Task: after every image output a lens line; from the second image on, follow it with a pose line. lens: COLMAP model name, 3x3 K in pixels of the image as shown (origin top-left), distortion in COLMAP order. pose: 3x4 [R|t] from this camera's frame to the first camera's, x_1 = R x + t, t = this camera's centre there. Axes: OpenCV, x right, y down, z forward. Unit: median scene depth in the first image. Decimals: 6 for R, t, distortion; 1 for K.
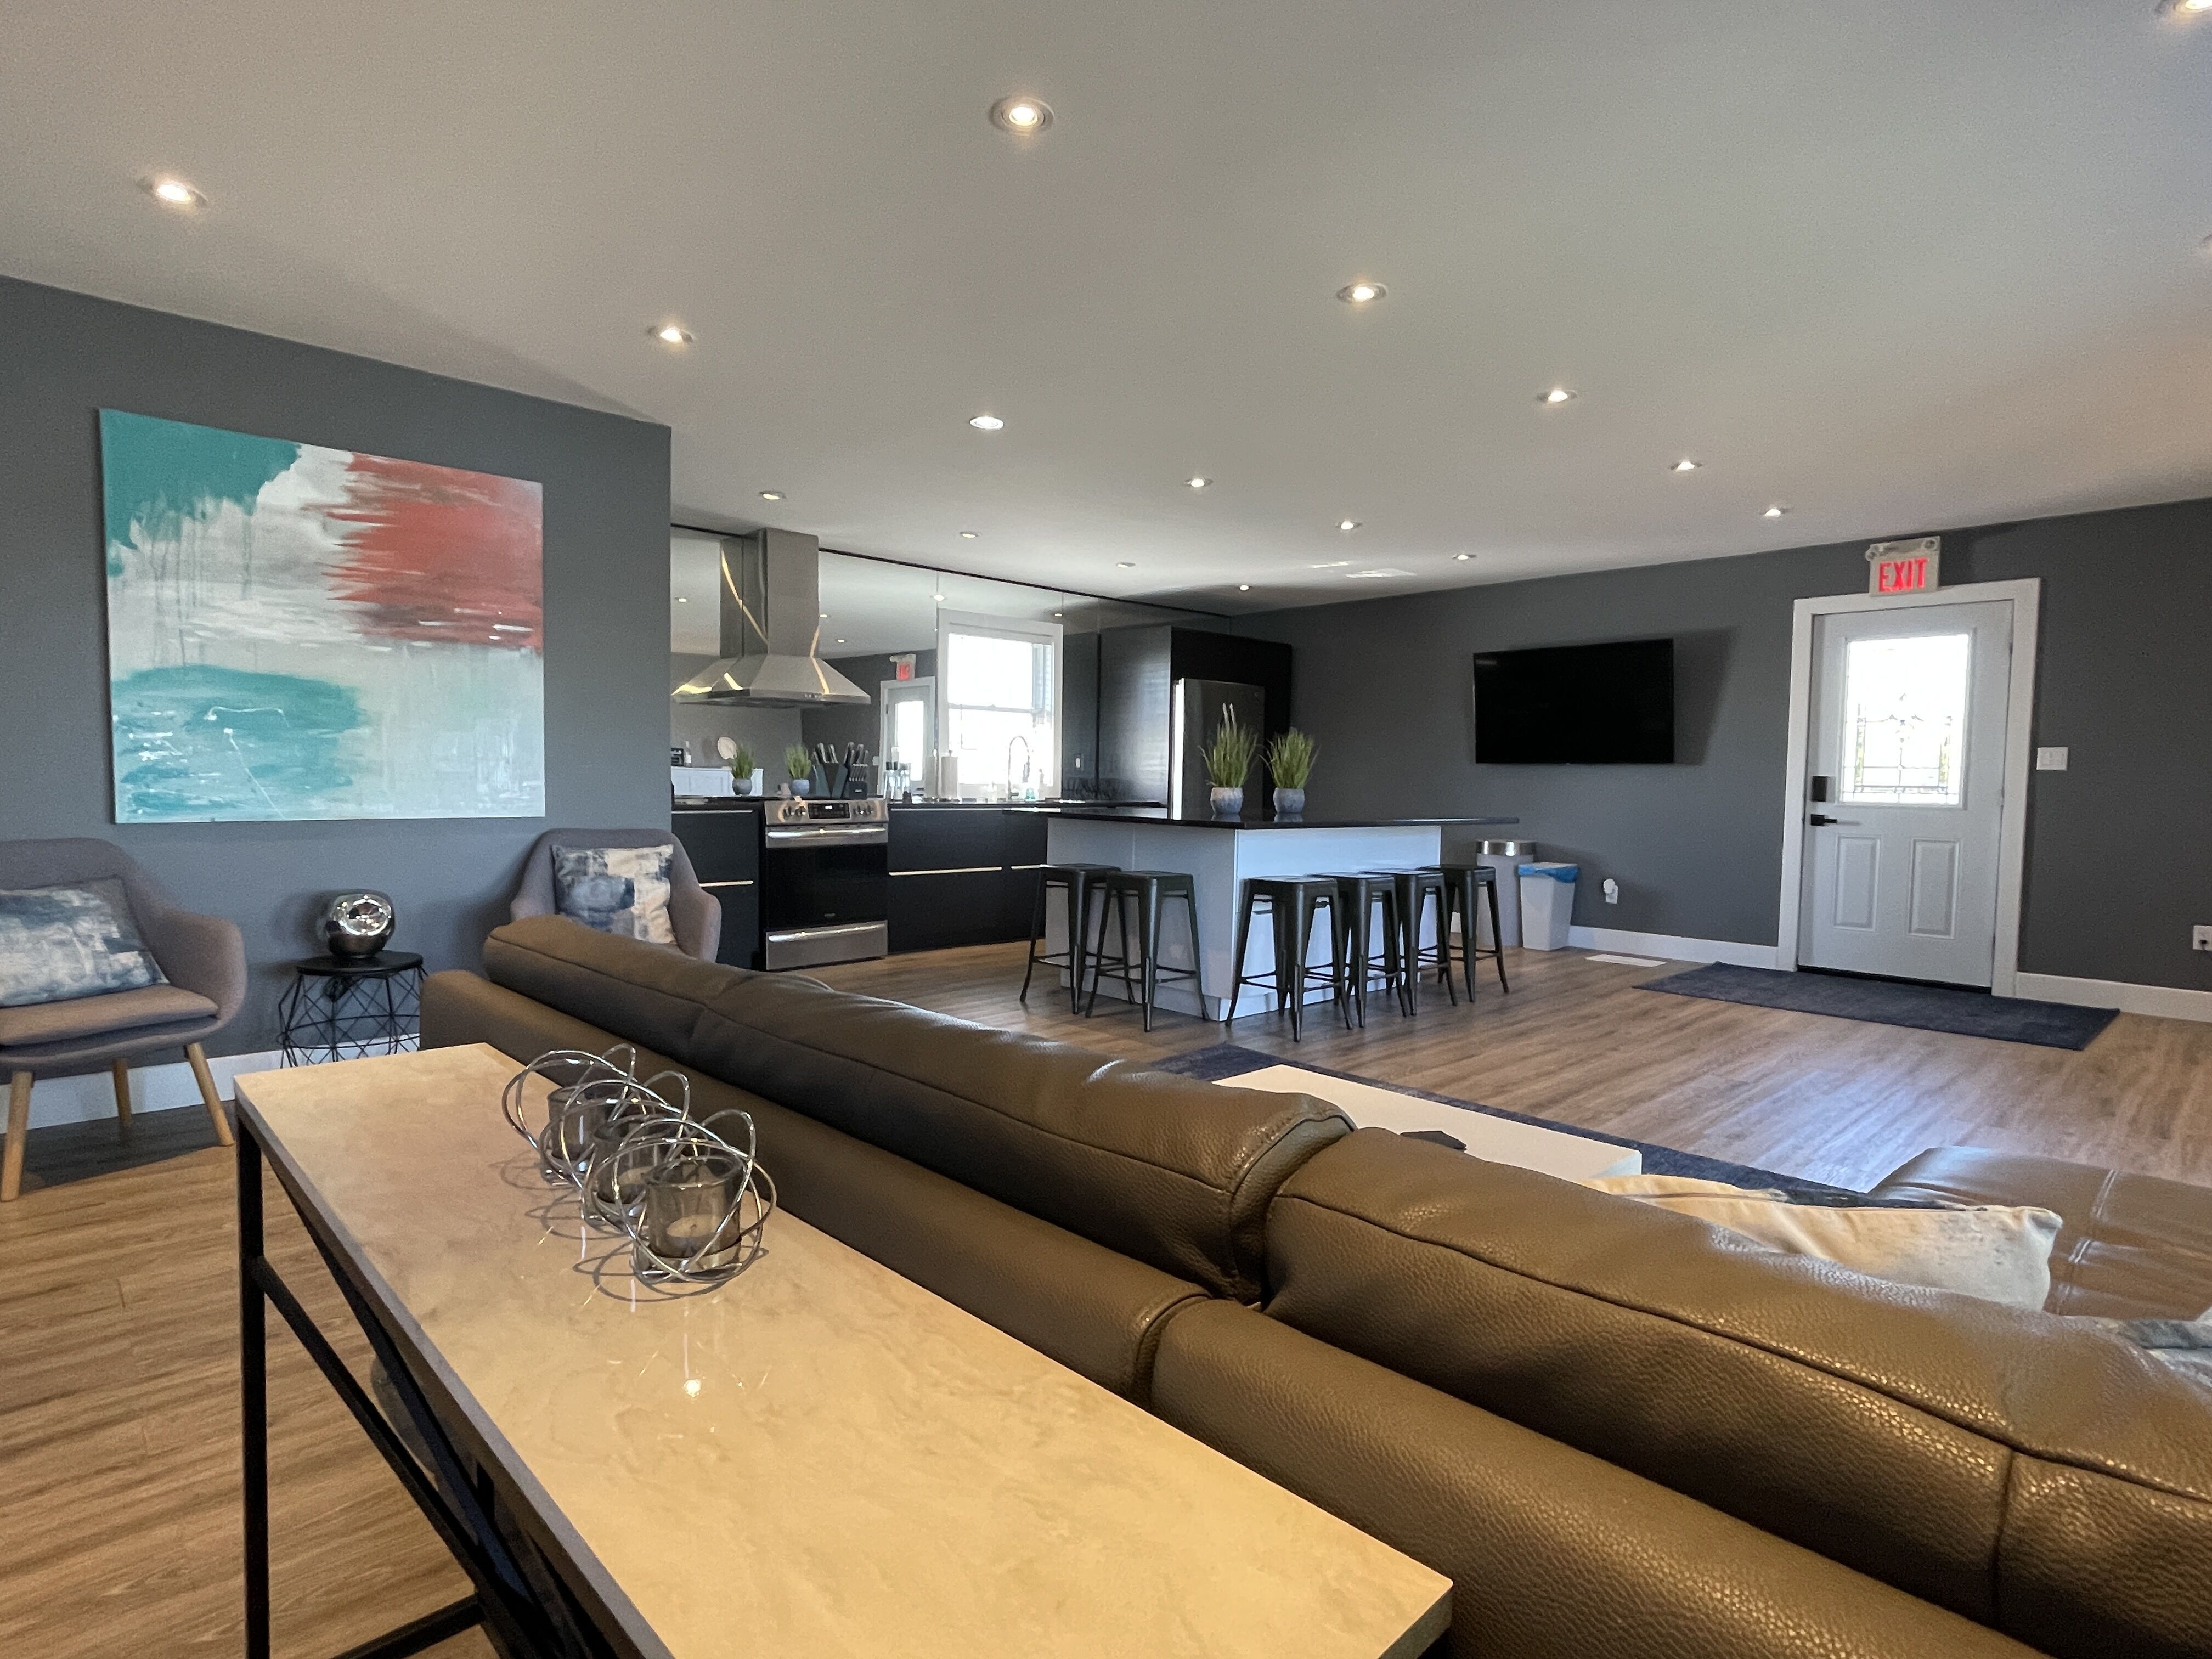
lens RADIAL K [[1138.1, 0, 1103.3], [0, 1138.1, 835.7], [0, 0, 1]] dist [-0.004092, -0.001980]
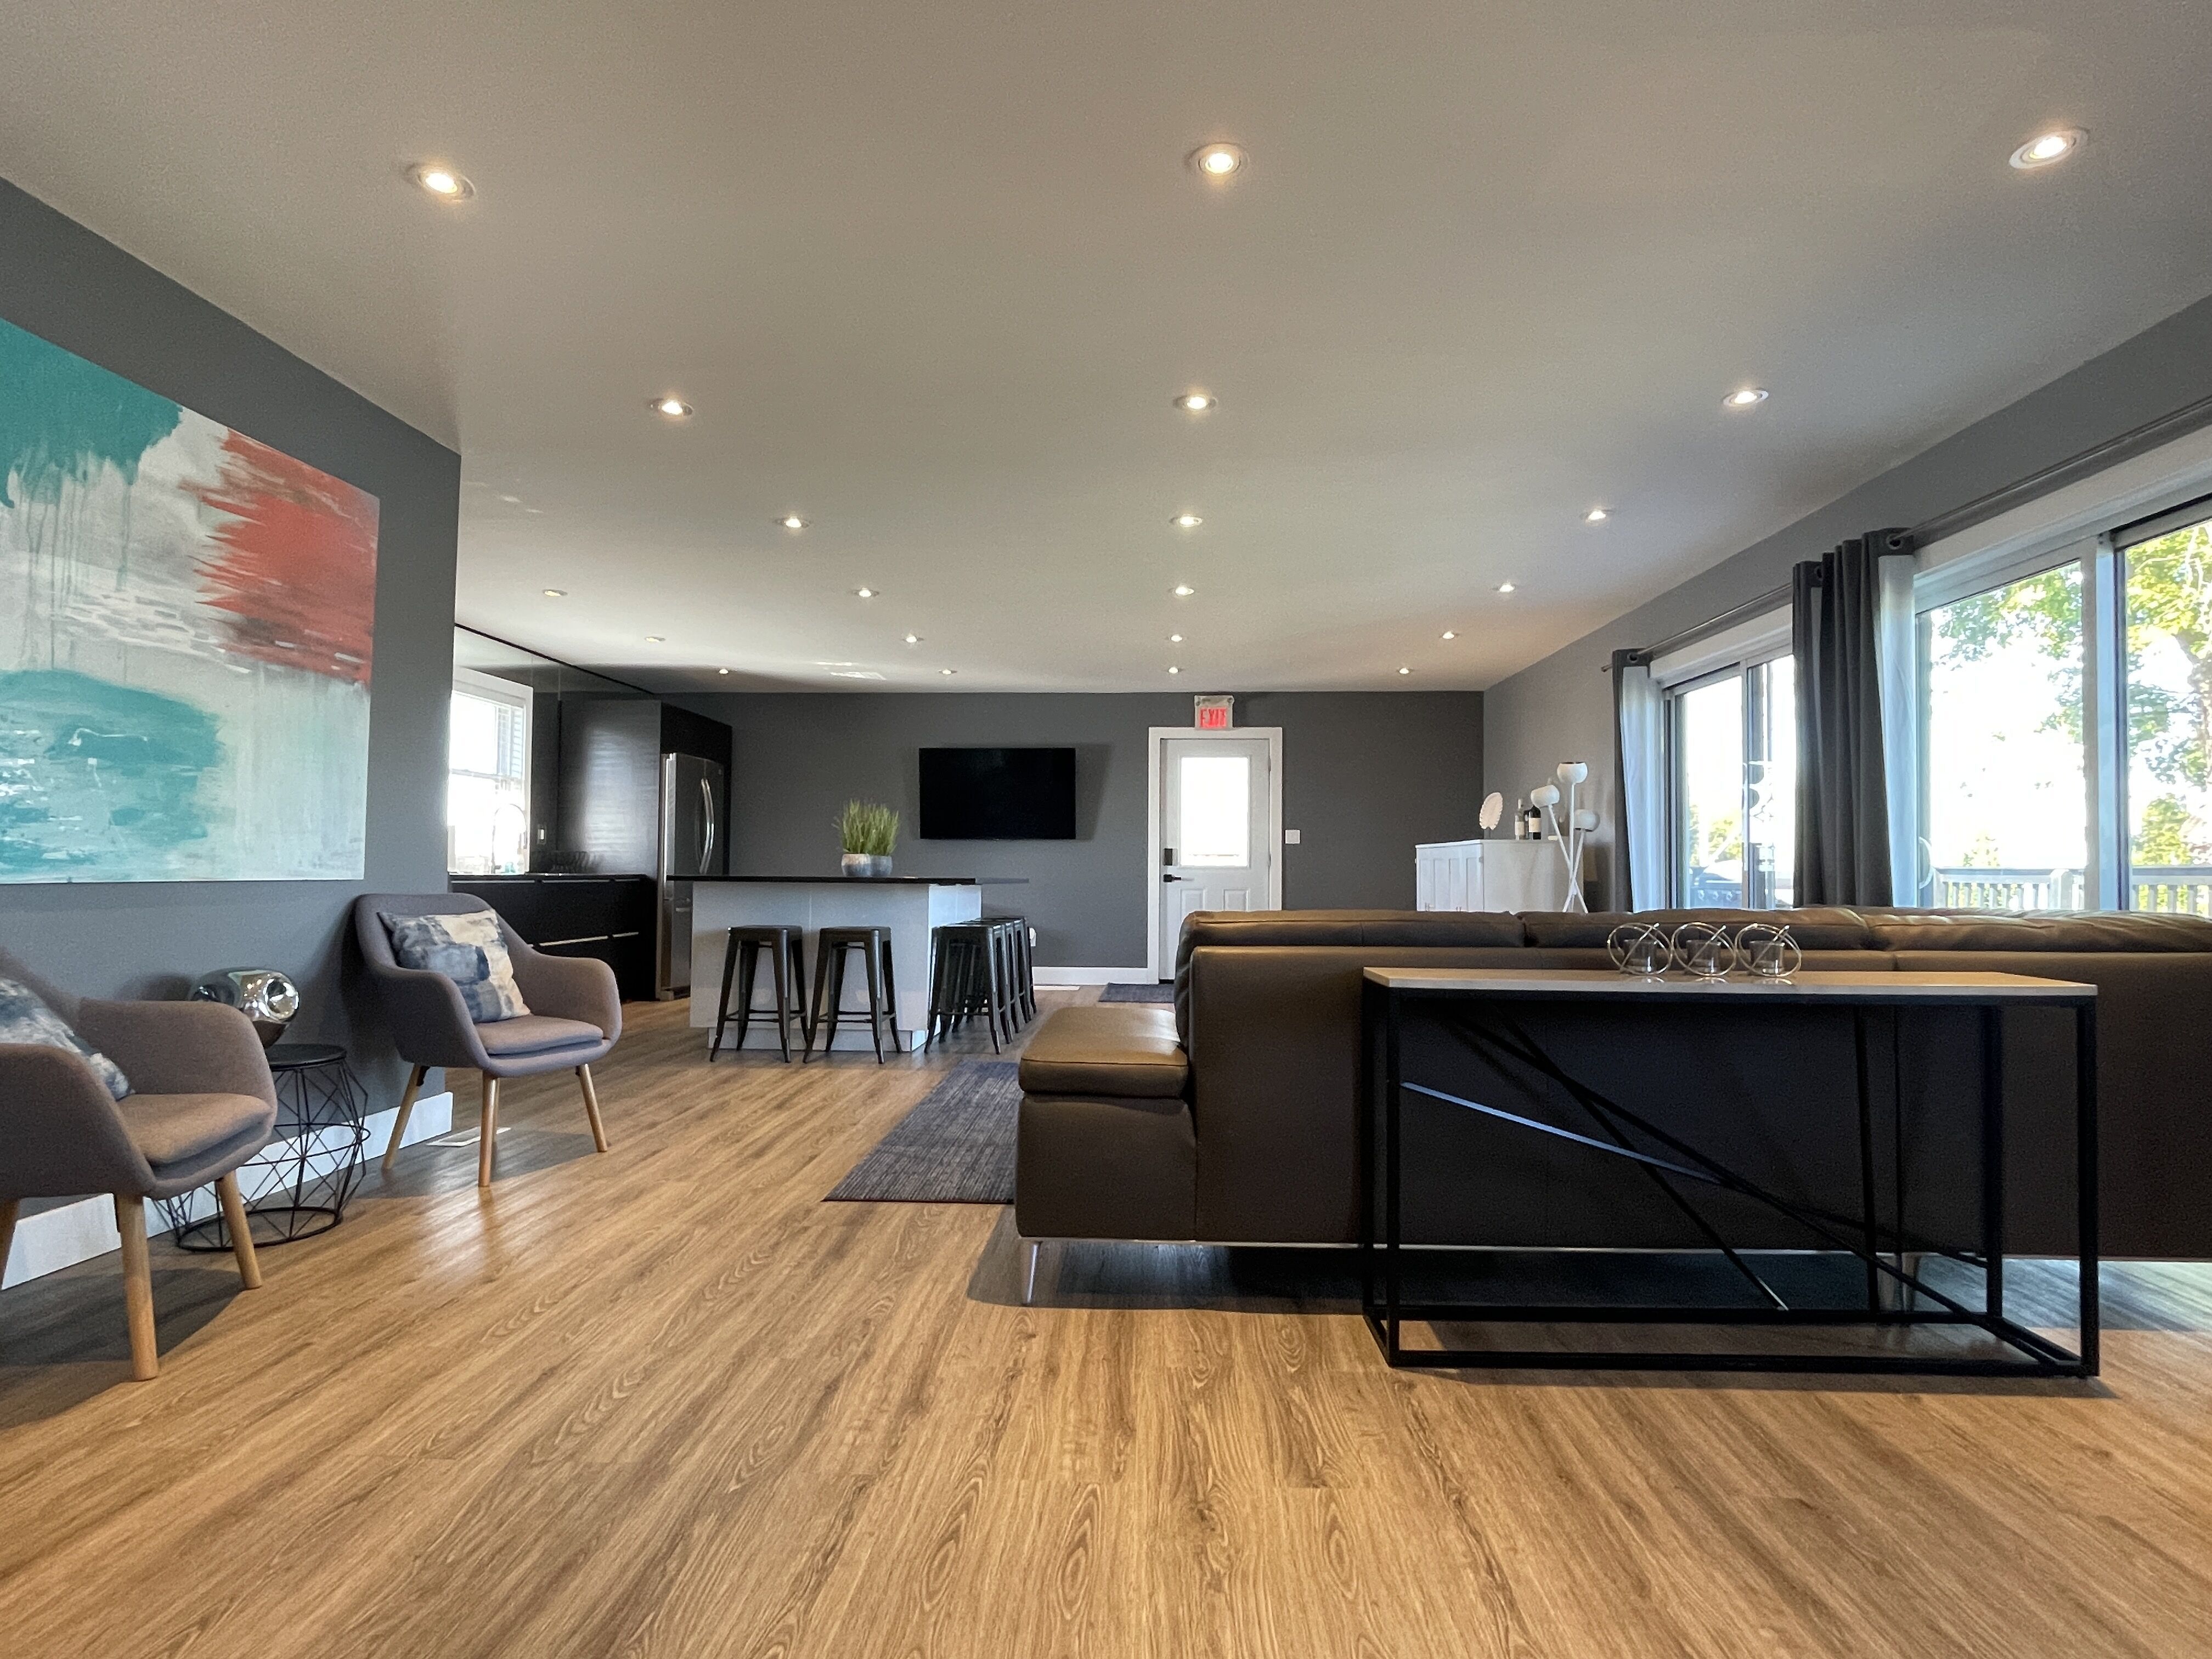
lens RADIAL K [[1138.1, 0, 1101.1], [0, 1138.1, 832.1], [0, 0, 1]] dist [-0.004092, -0.001980]
pose [[0.721311, 0.014265, 0.692465, -0.764612], [0.040251, 0.997235, -0.062471, 0.026111], [-0.691441, 0.072934, 0.718742, 0.006639]]
